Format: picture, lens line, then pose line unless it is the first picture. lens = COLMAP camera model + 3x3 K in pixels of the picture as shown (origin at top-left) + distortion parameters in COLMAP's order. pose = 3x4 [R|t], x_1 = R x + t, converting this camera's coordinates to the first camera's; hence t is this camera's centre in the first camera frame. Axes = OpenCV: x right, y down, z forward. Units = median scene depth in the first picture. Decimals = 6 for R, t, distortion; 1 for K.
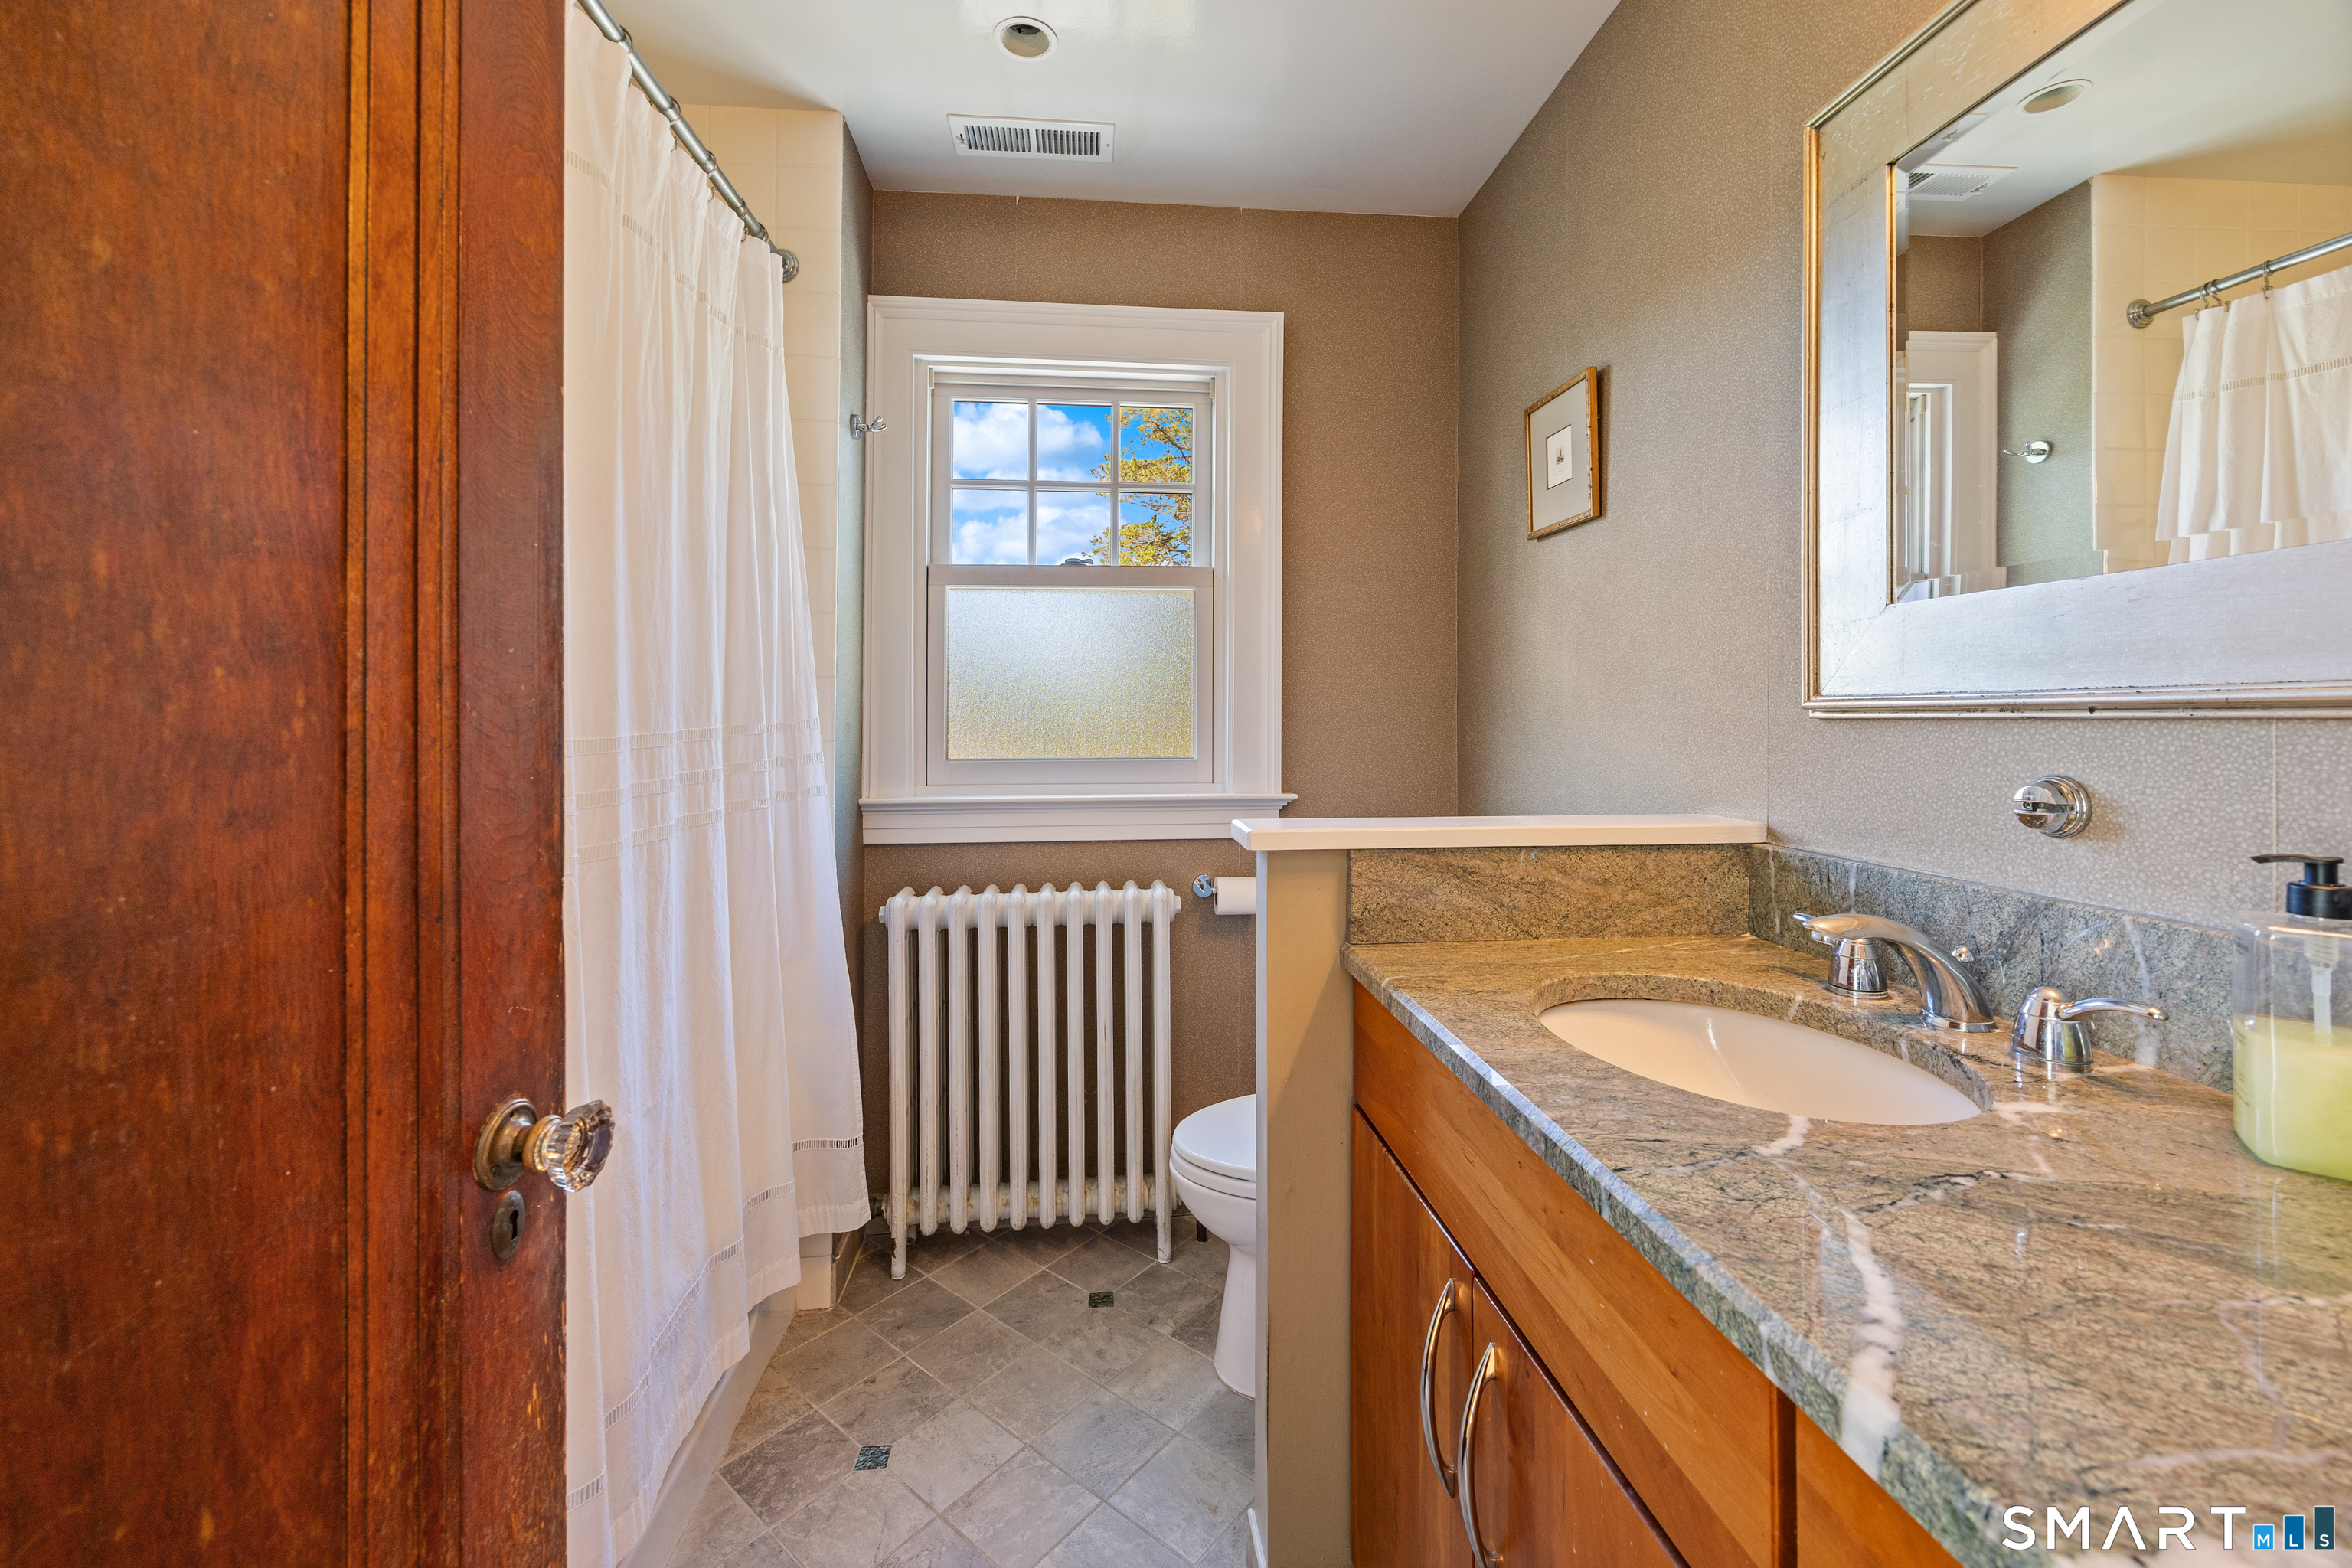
lens RADIAL K [[933.5, 0, 1171.9], [0, 933.5, 713.3], [0, 0, 1]] dist [0.002331, 0.000074]
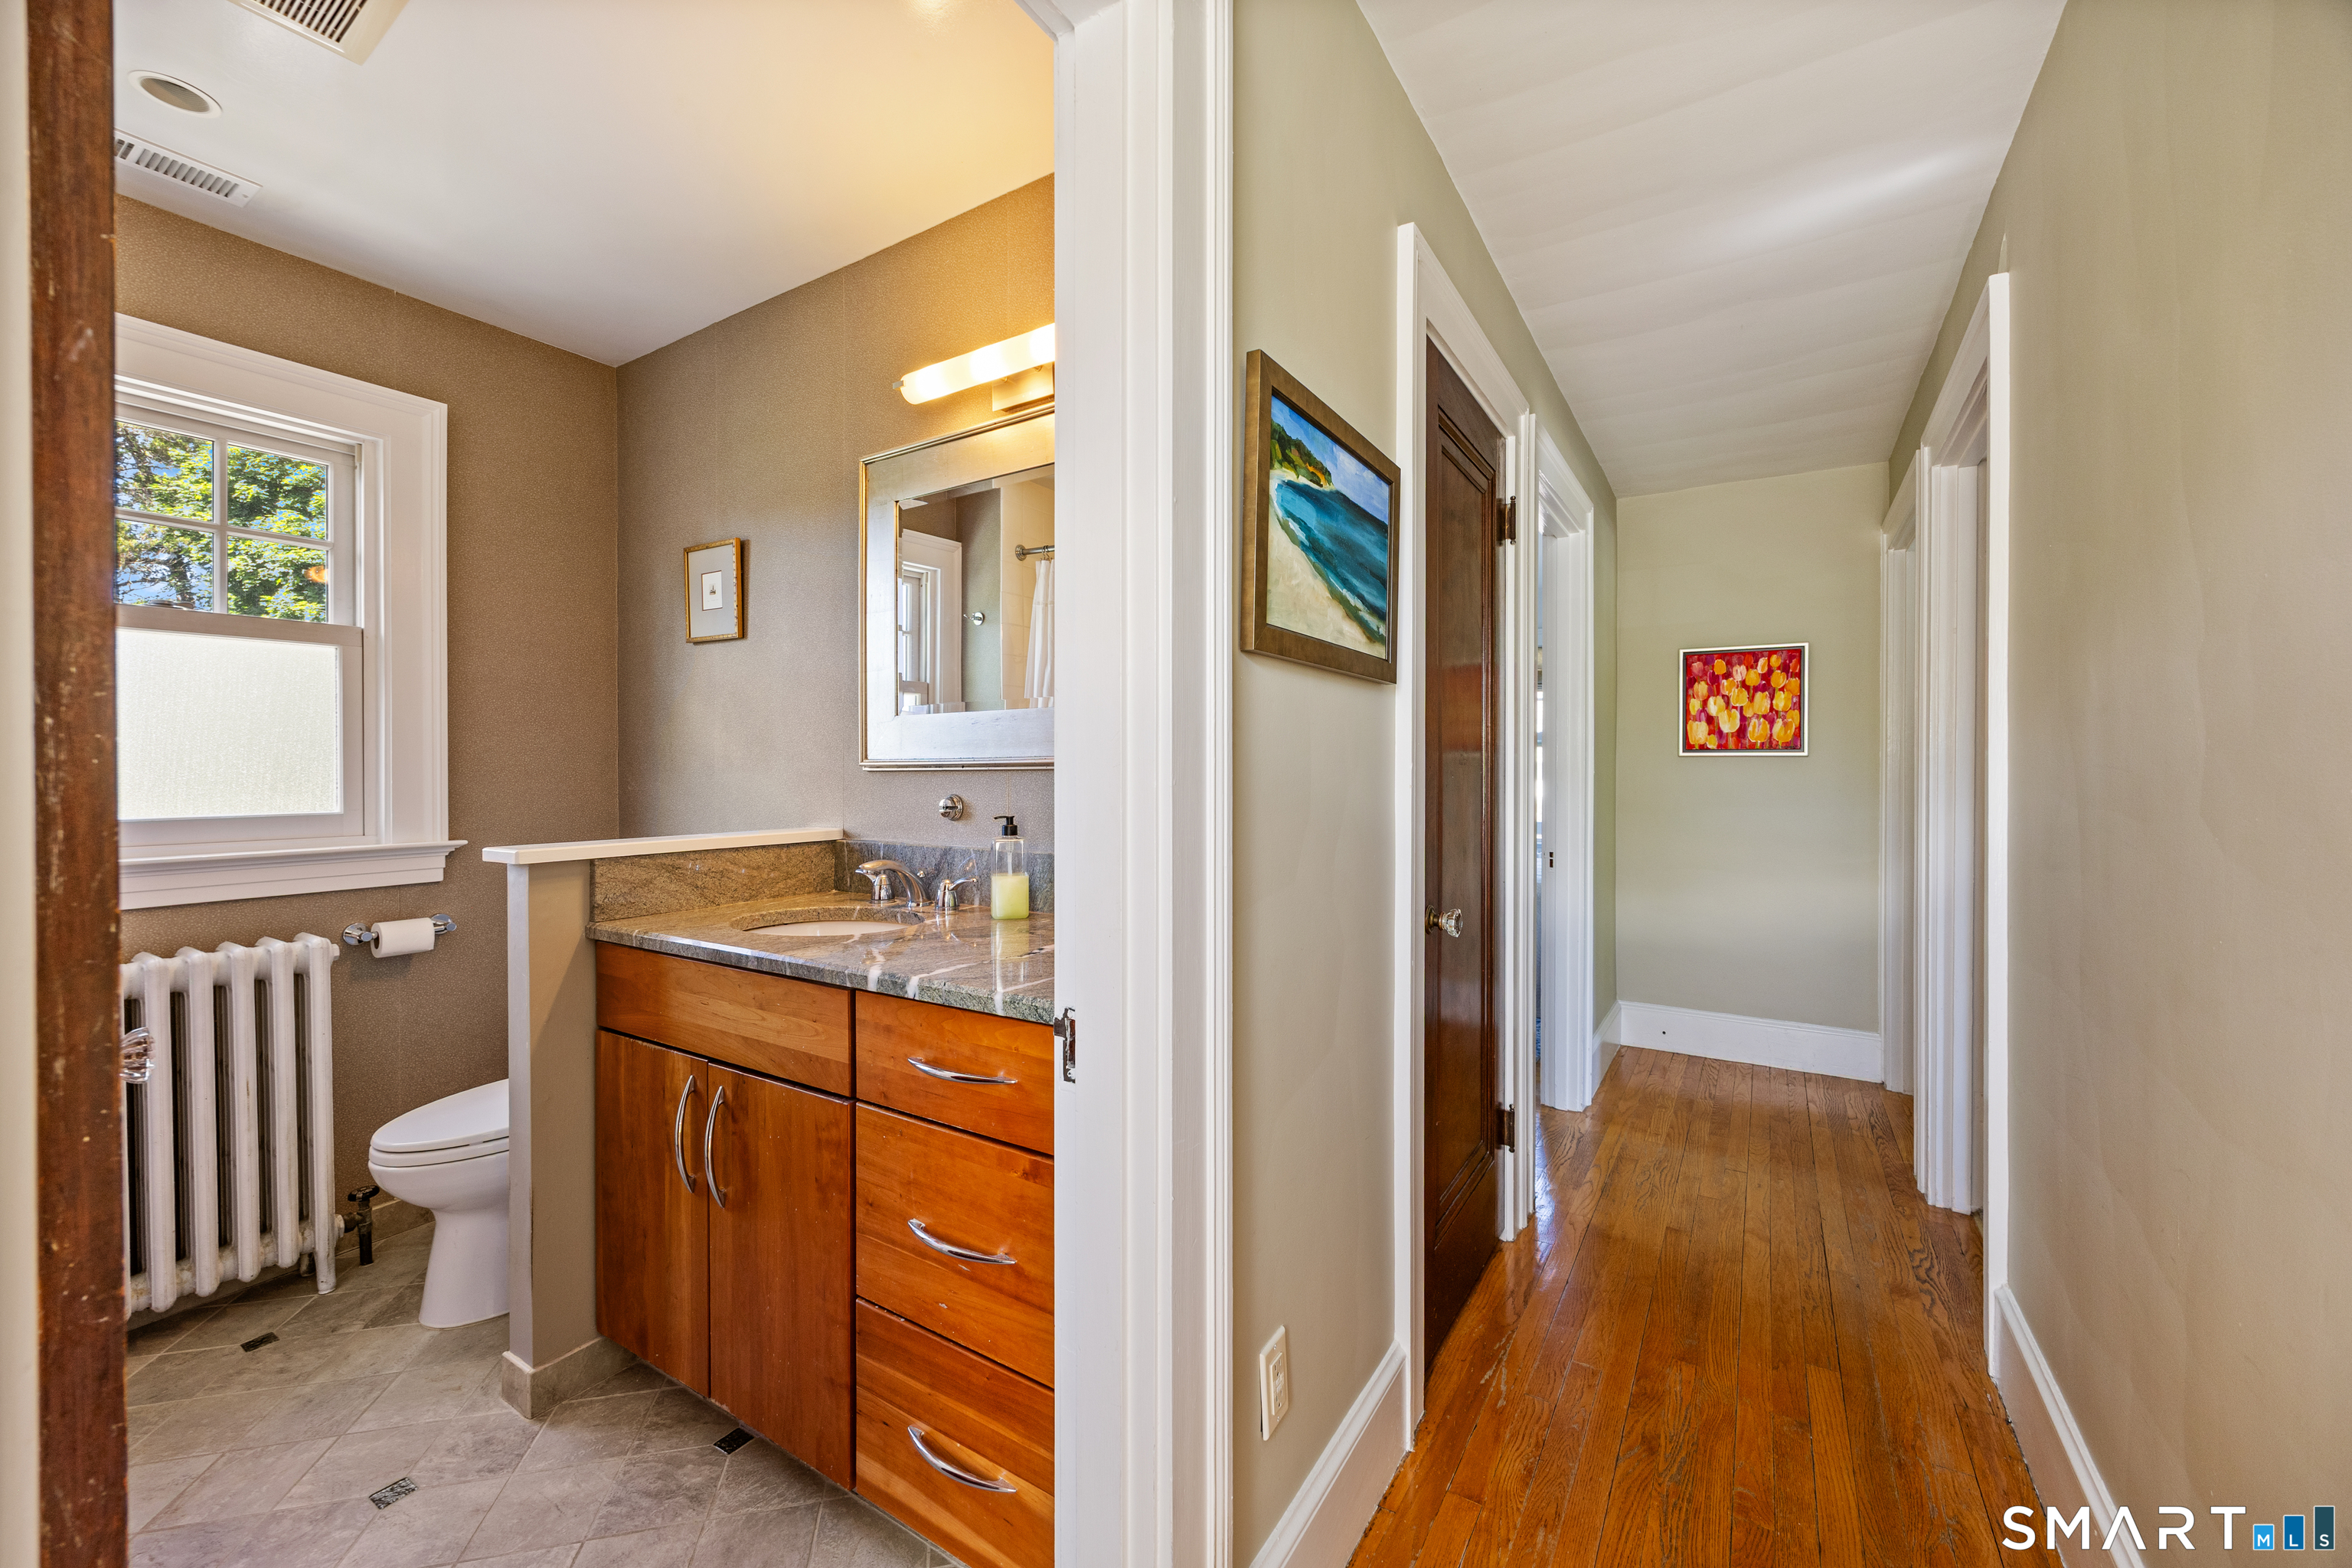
lens RADIAL K [[919.6, 0, 1176.0], [0, 919.6, 784.0], [0, 0, 1]] dist [0.000530, -0.000071]
pose [[0.606138, -0.011522, 0.795276, -0.398984], [-0.001113, 0.999882, 0.015334, 0.002378], [-0.795359, -0.010179, 0.606053, -0.608556]]
